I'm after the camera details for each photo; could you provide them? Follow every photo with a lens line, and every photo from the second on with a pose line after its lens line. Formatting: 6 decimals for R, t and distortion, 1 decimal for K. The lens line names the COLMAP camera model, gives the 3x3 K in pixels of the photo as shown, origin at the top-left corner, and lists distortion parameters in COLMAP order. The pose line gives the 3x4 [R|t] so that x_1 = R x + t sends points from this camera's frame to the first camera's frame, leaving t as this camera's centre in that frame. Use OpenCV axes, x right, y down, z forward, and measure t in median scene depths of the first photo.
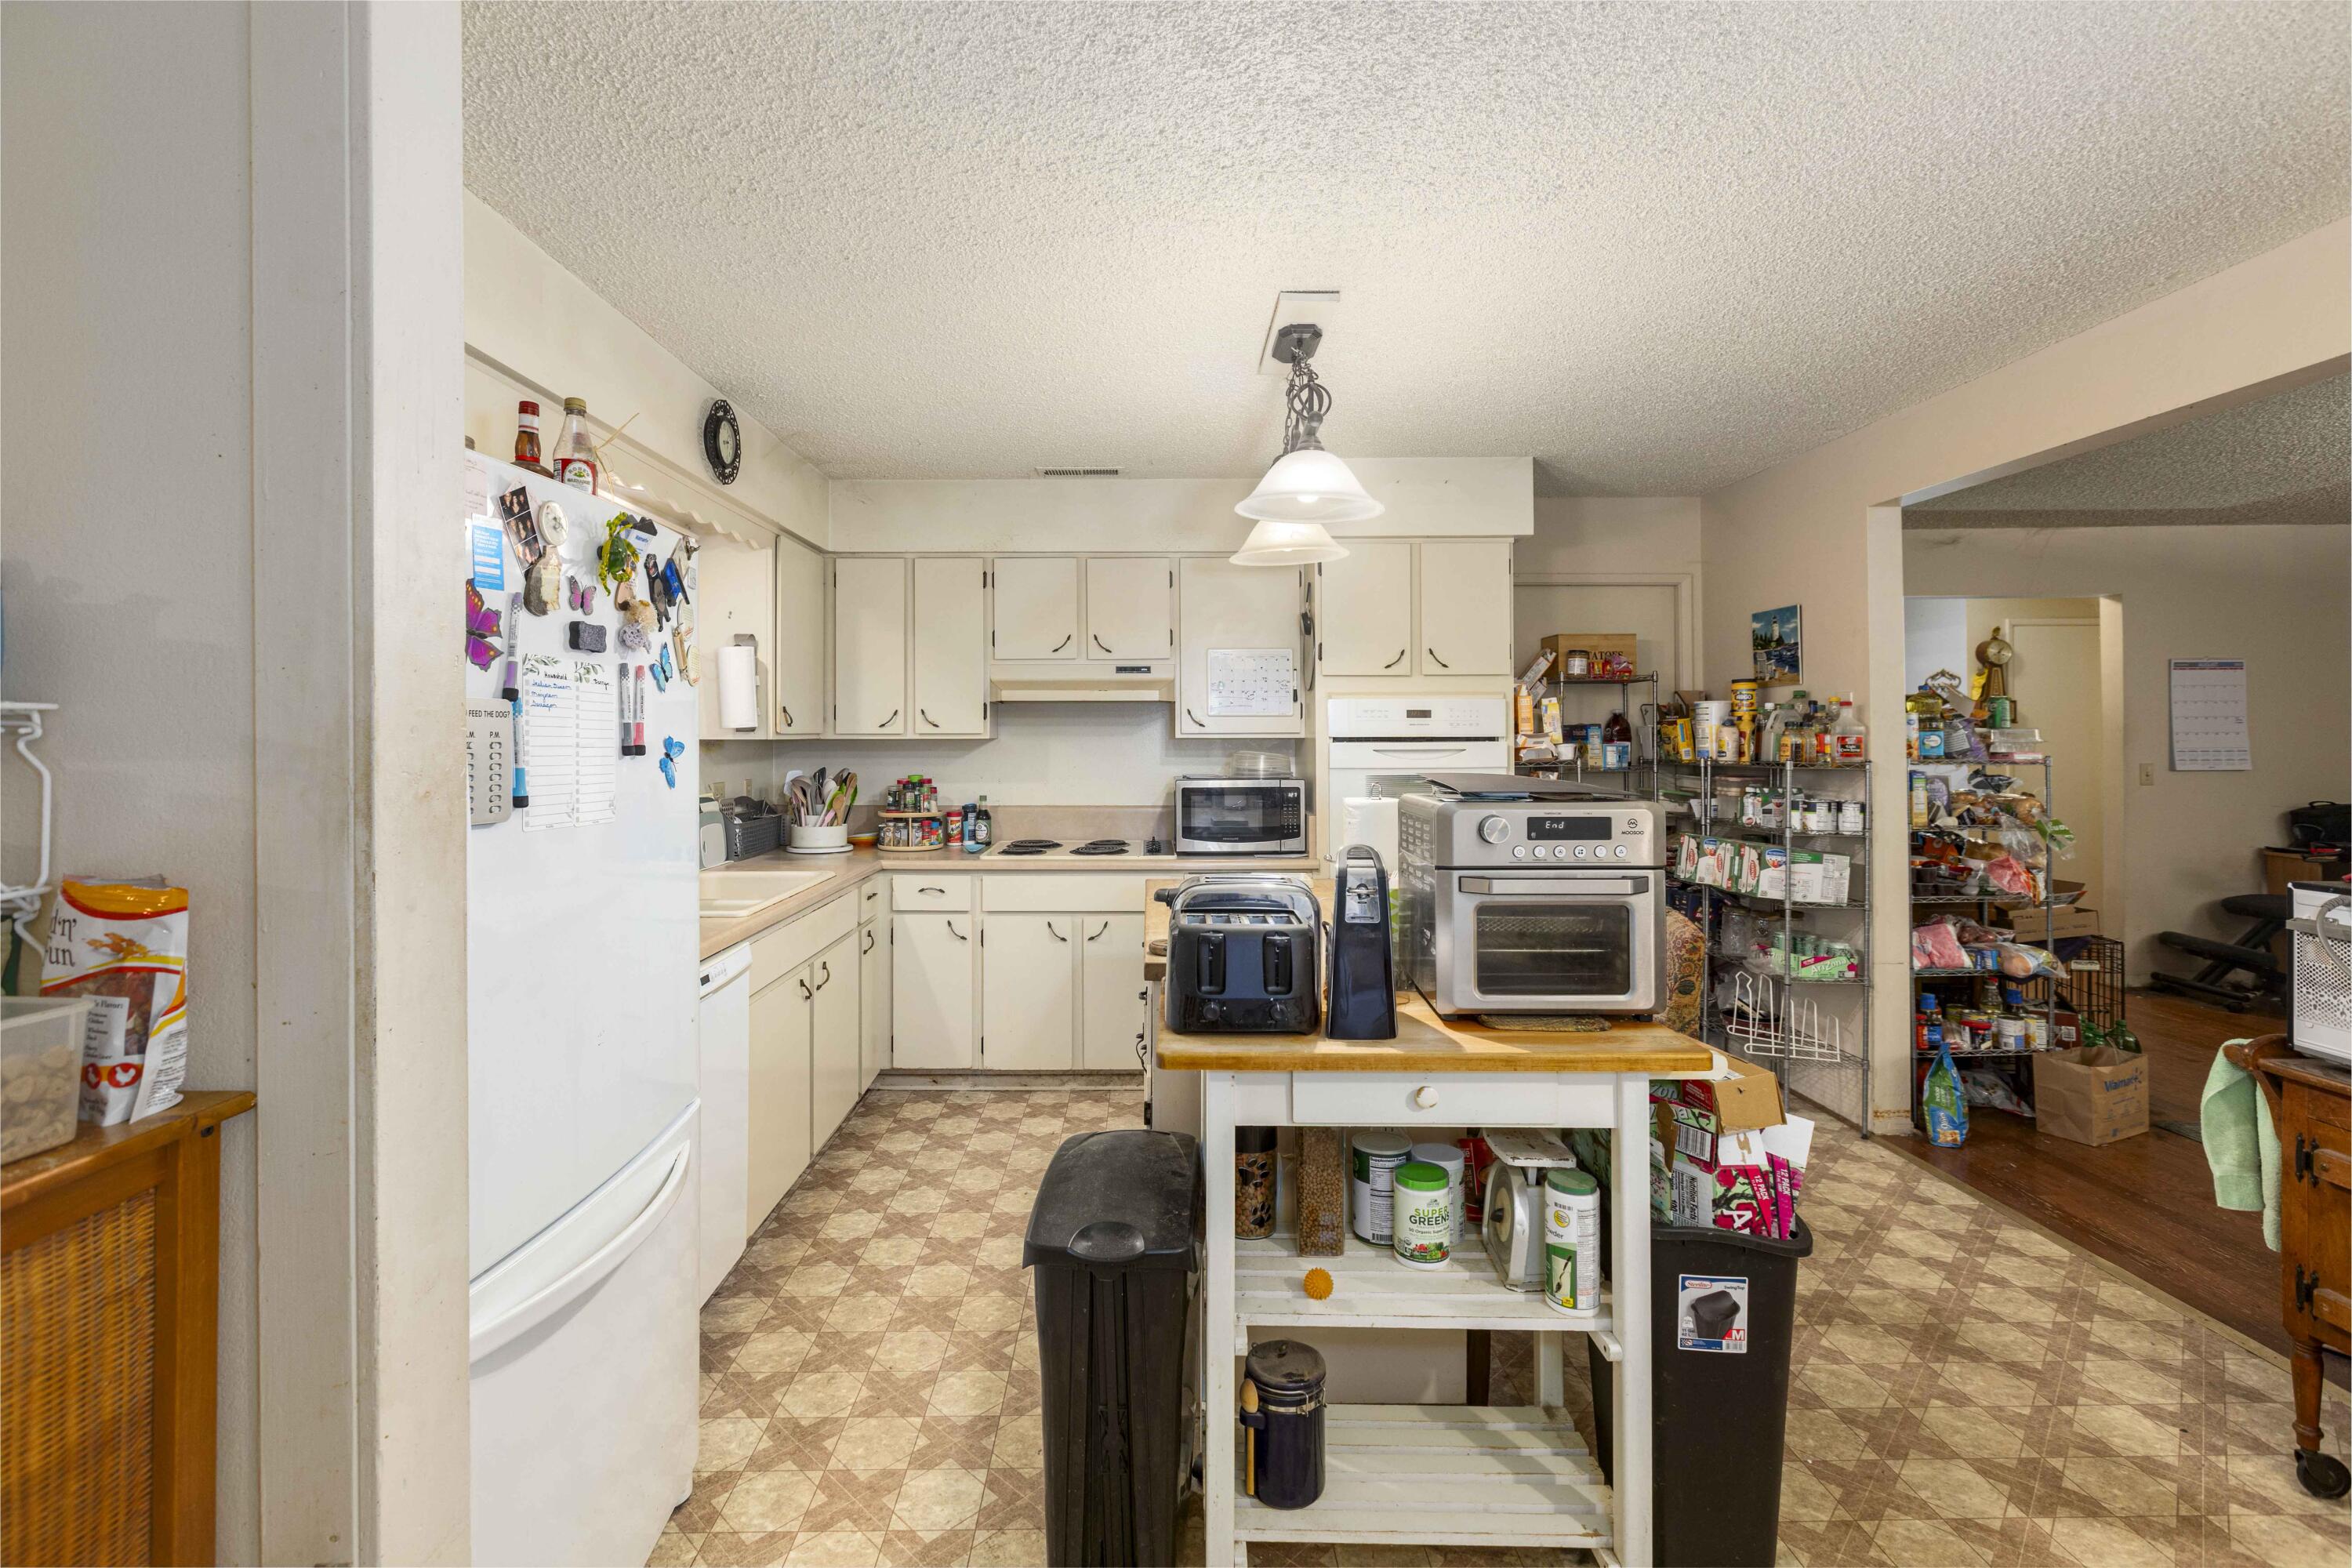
lens RADIAL K [[1075.2, 0, 1157.5], [0, 1075.2, 734.0], [0, 0, 1]] dist [-0.003491, -0.000812]
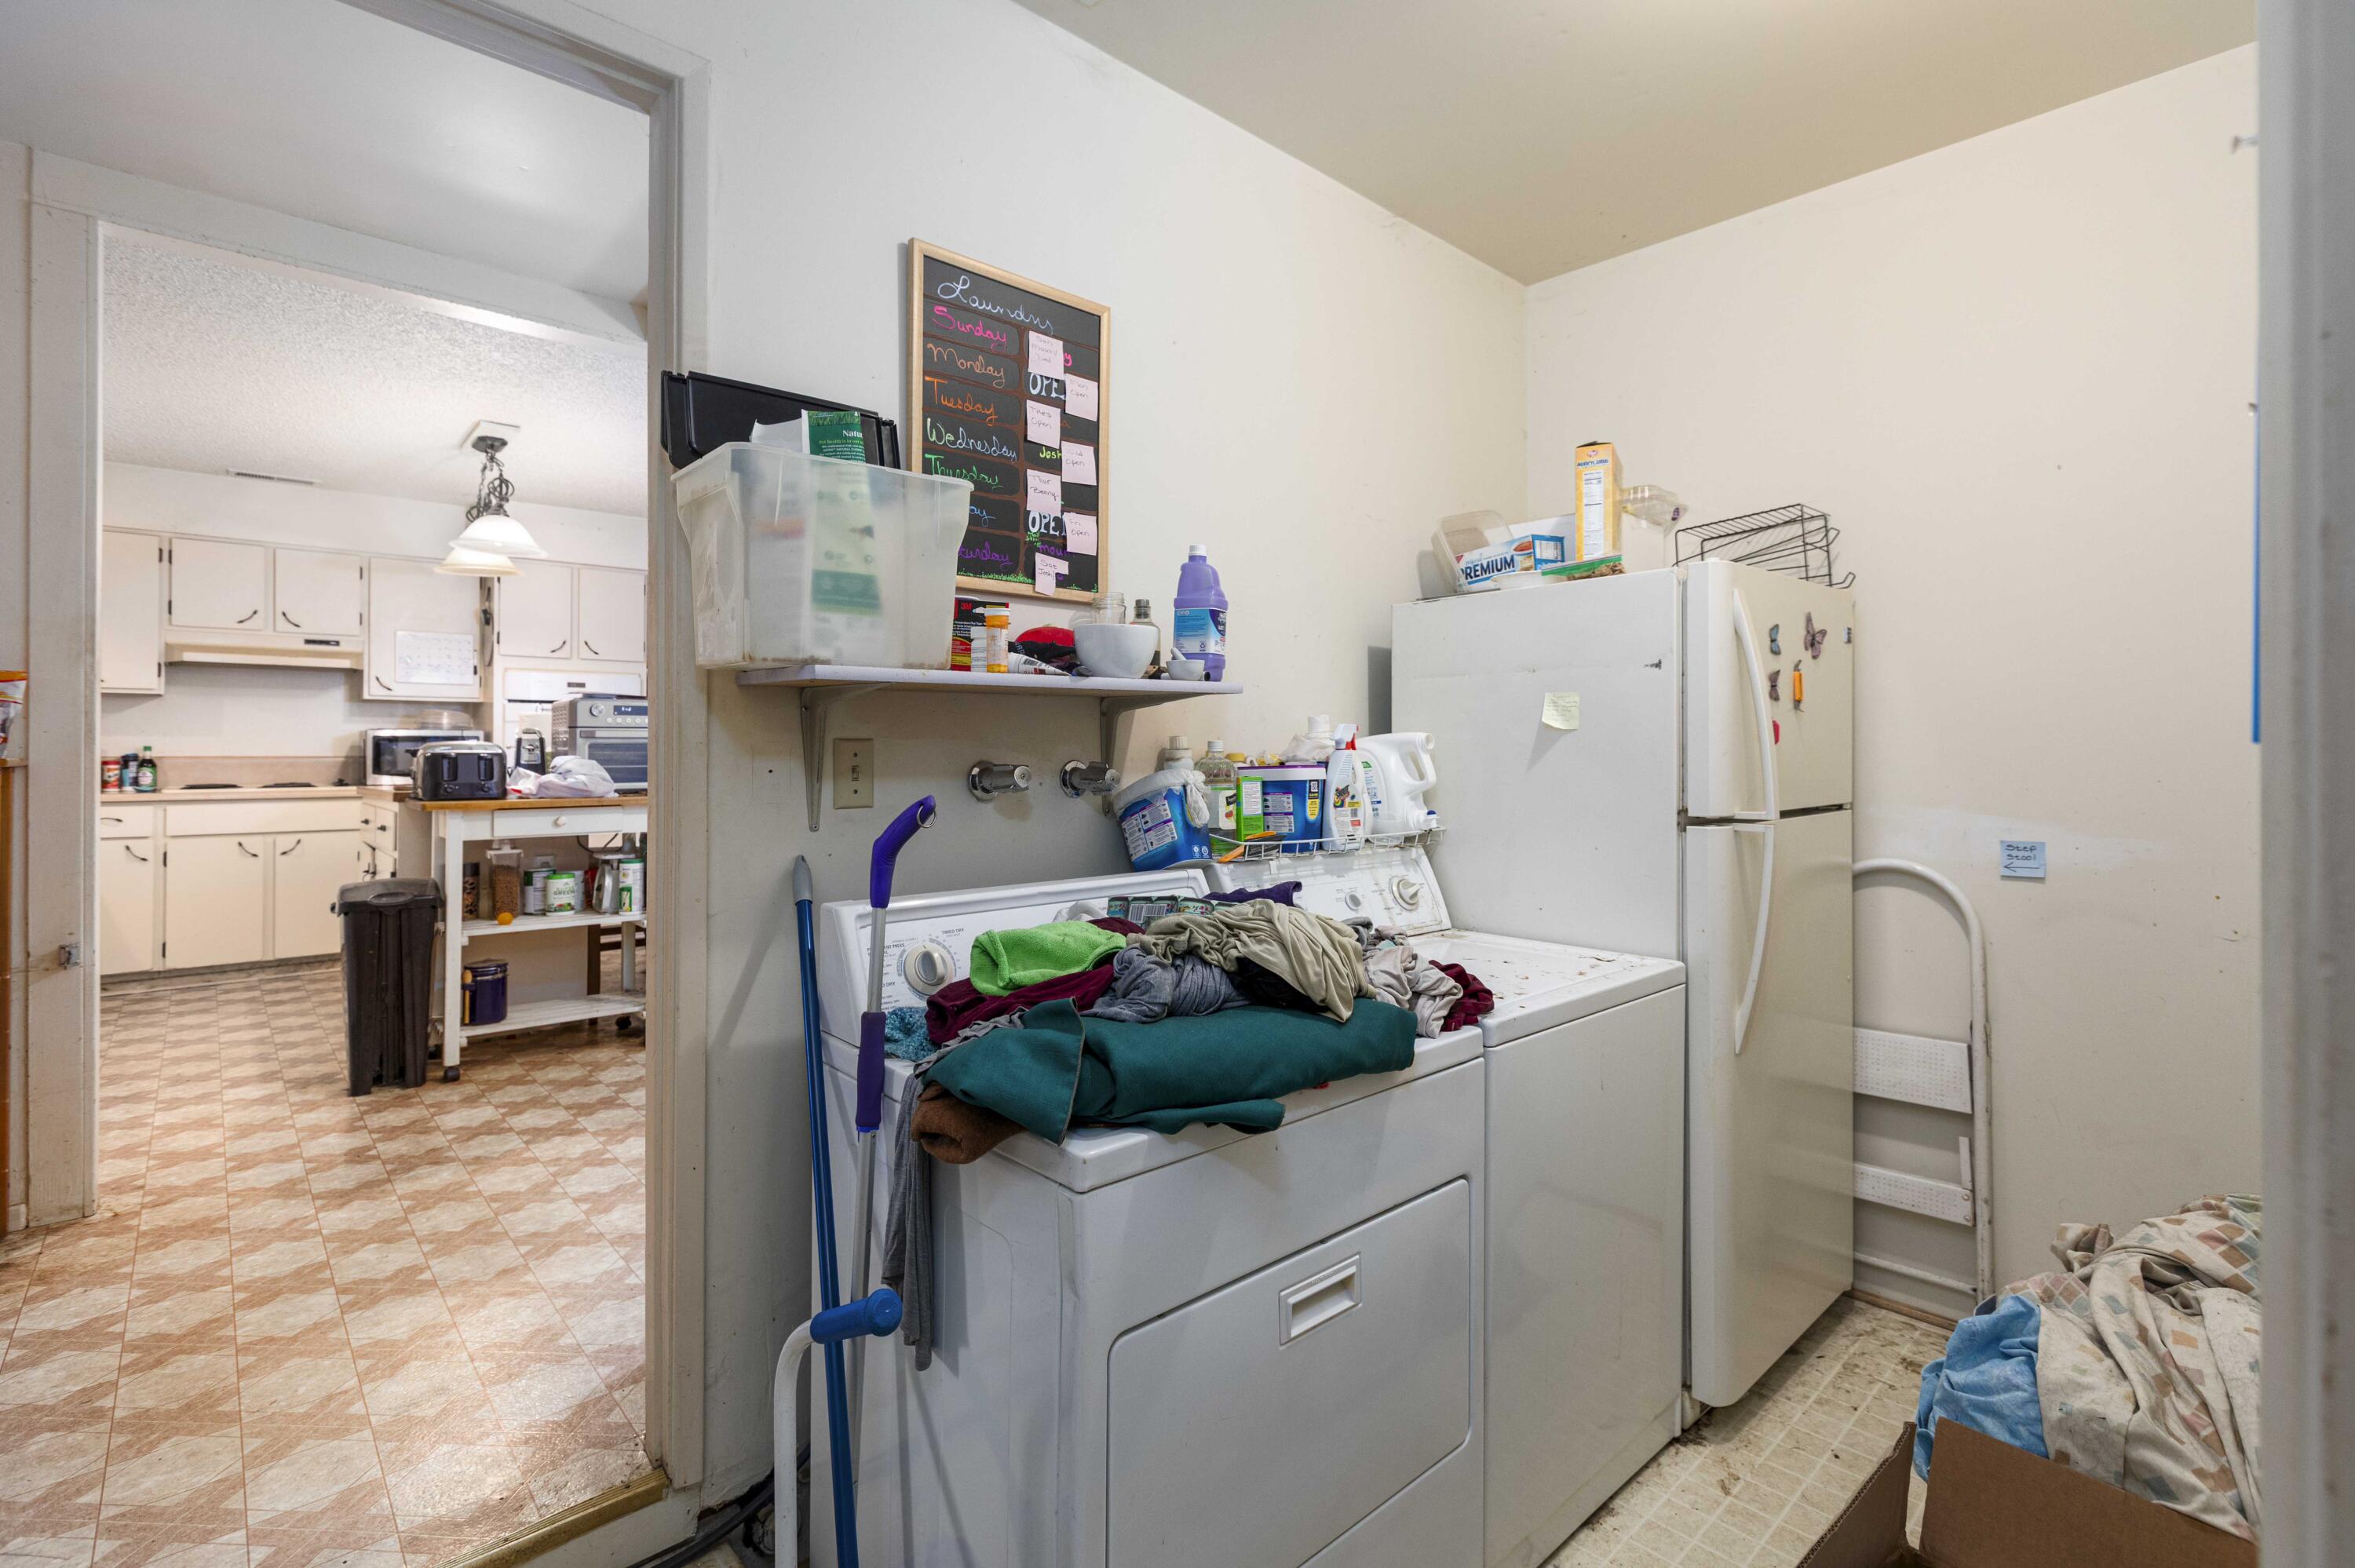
lens RADIAL K [[1076.5, 0, 1159.0], [0, 1076.5, 734.0], [0, 0, 1]] dist [-0.003491, -0.000812]
pose [[0.754031, 0.013832, 0.656693, -0.116166], [-0.000800, 0.999797, -0.020141, 0.075690], [-0.656839, 0.014661, 0.753889, -0.612003]]
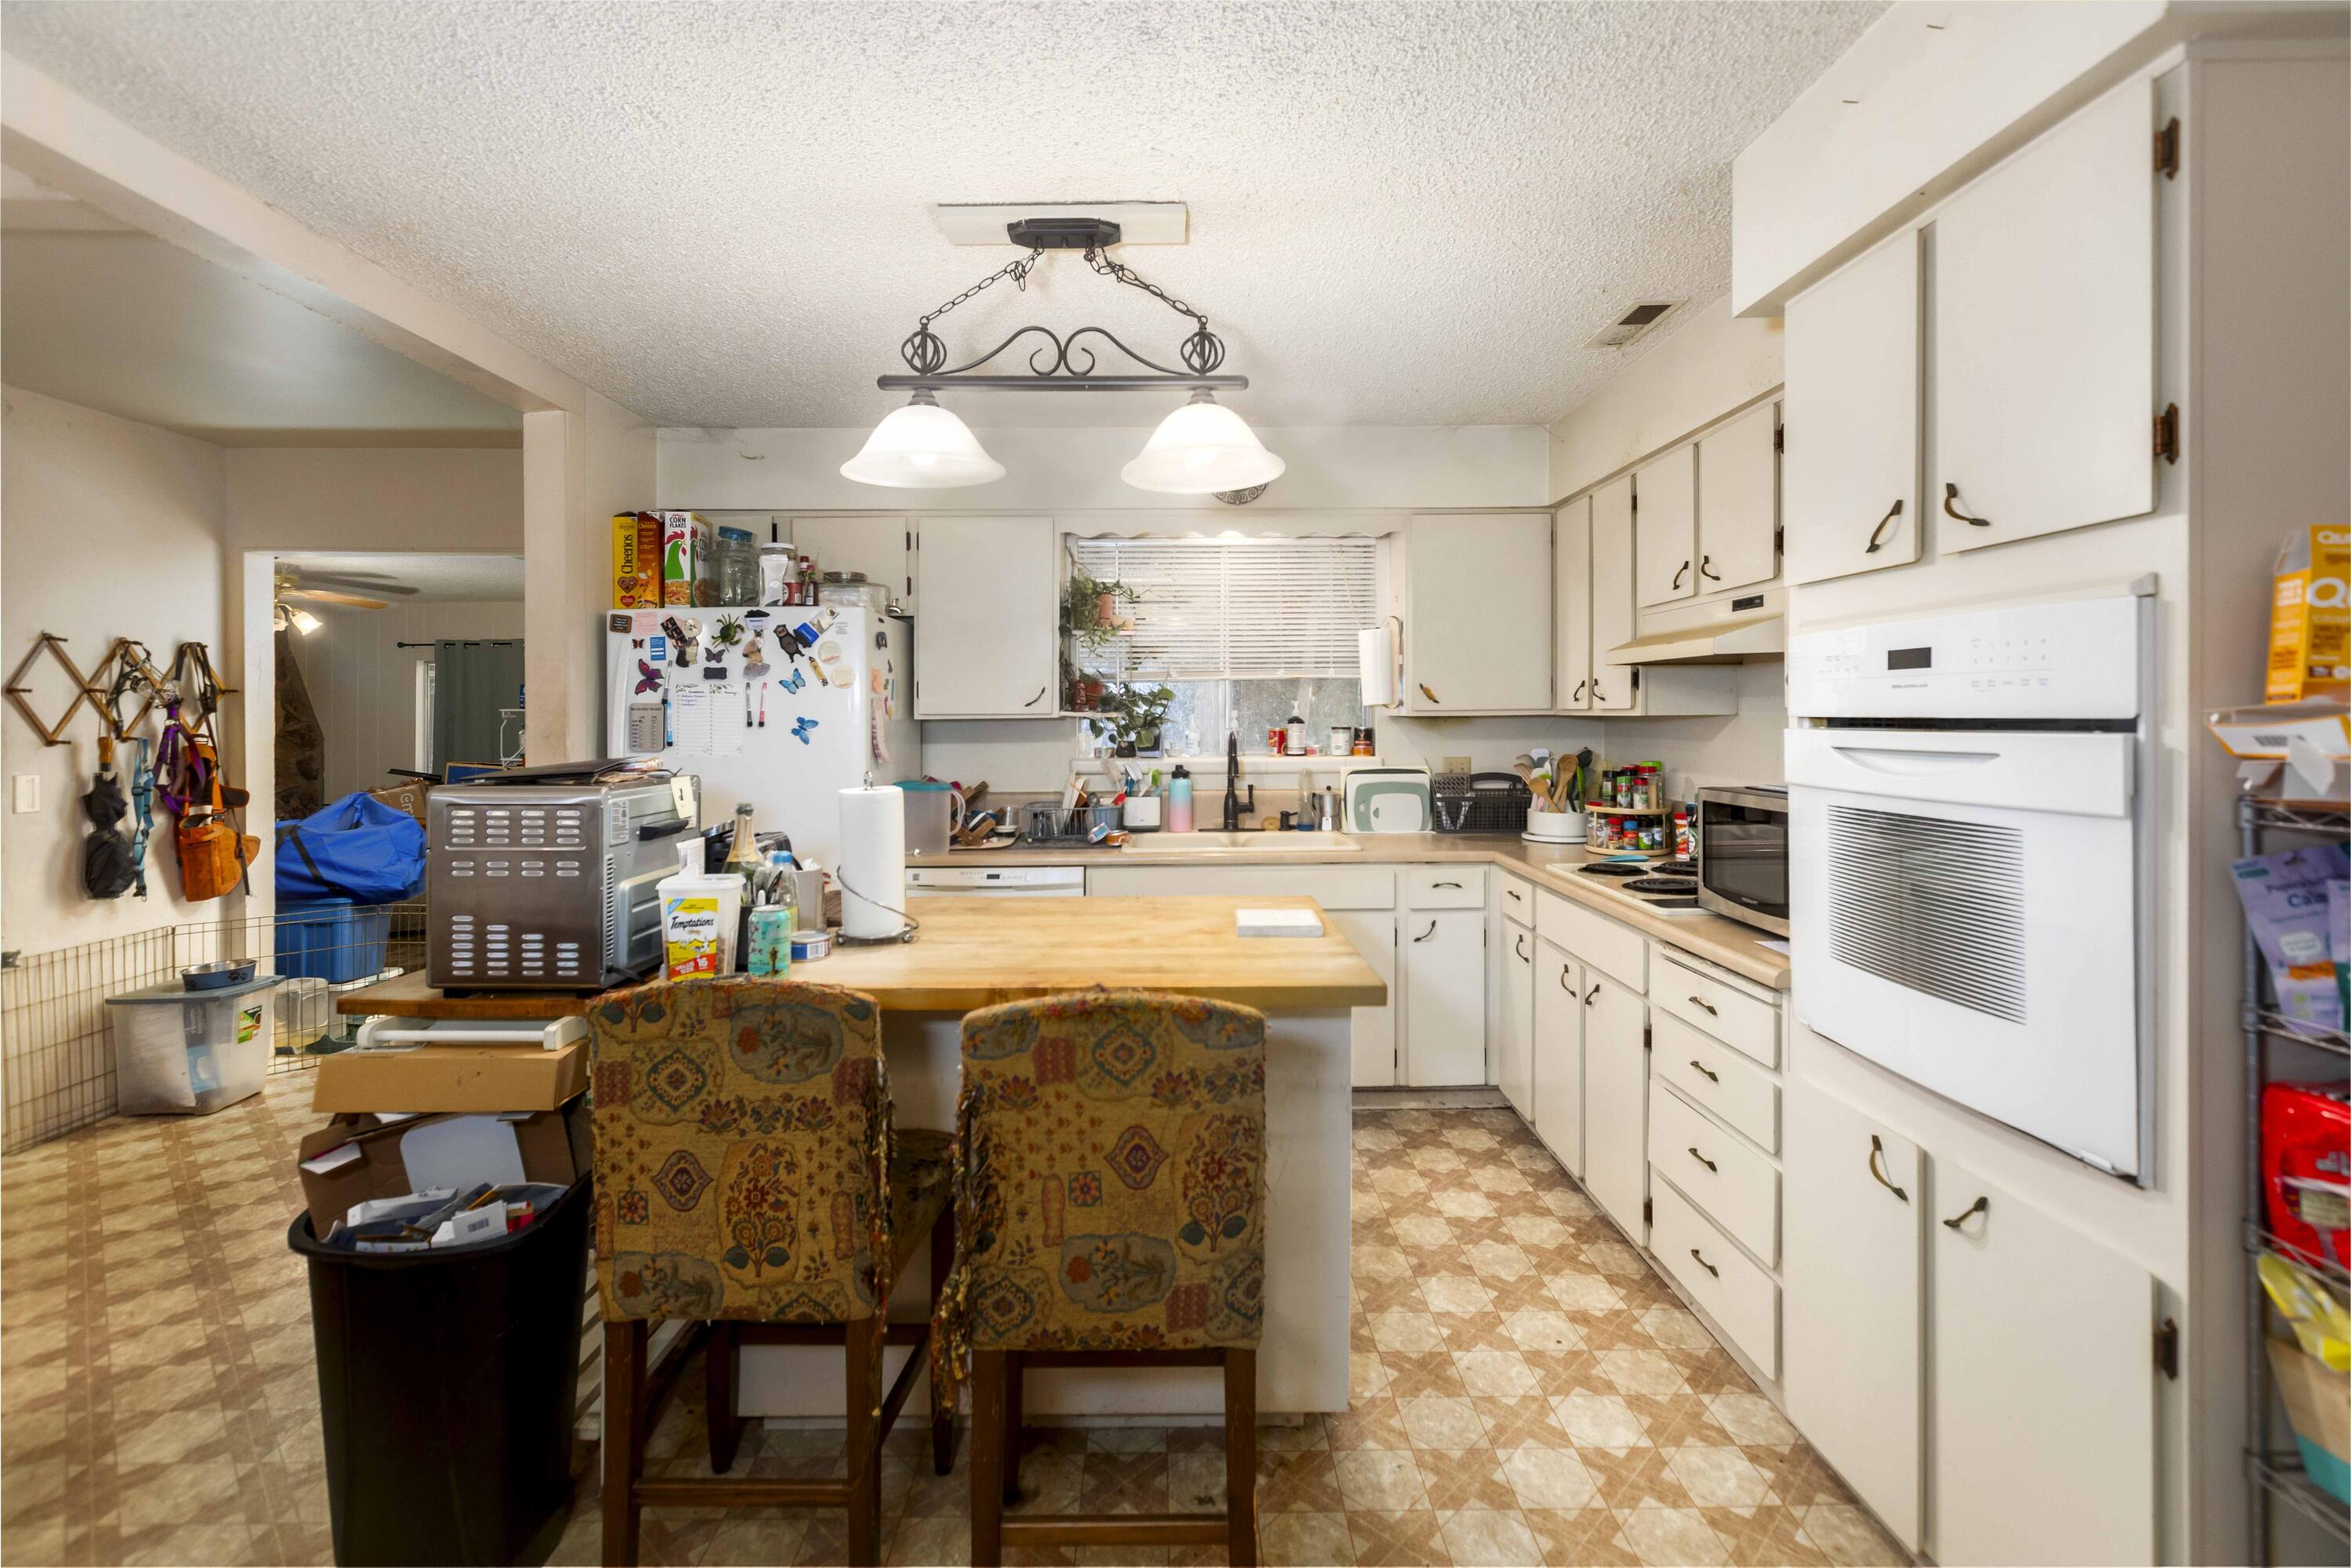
lens RADIAL K [[1074.7, 0, 1157.0], [0, 1074.7, 734.0], [0, 0, 1]] dist [-0.003491, -0.000812]
pose [[-0.018154, 0.021738, -0.999599, 0.701581], [0.007387, 0.999739, 0.021607, -0.002140], [0.999808, -0.006991, -0.018310, 0.812809]]
